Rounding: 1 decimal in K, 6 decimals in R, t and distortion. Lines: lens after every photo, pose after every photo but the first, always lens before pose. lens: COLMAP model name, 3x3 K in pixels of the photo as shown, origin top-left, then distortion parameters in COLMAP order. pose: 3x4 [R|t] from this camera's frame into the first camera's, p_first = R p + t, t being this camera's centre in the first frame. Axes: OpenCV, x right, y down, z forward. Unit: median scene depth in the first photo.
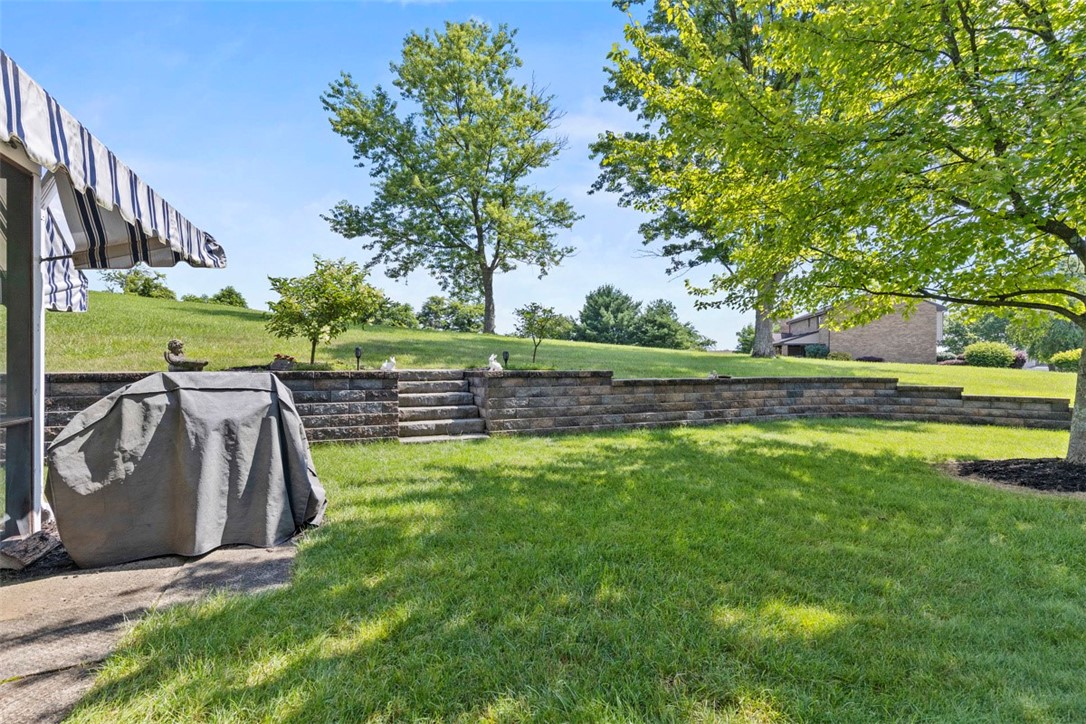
lens RADIAL K [[491.8, 0, 543.1], [0, 491.8, 363.5], [0, 0, 1]] dist [-0.004676, -0.000461]
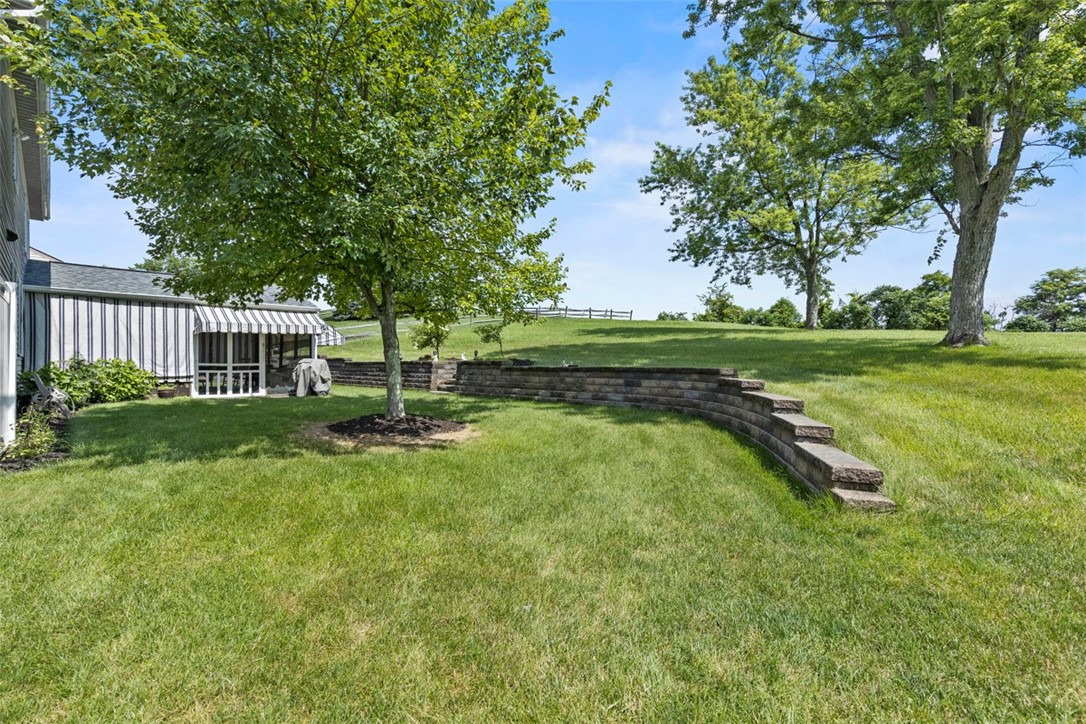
lens RADIAL K [[491.8, 0, 543.1], [0, 491.8, 364.5], [0, 0, 1]] dist [-0.004676, -0.000461]
pose [[0.347677, -0.002778, -0.937610, 1.424515], [-0.001289, 0.999993, -0.003441, 0.027400], [0.937613, 0.002405, 0.347671, 0.483430]]
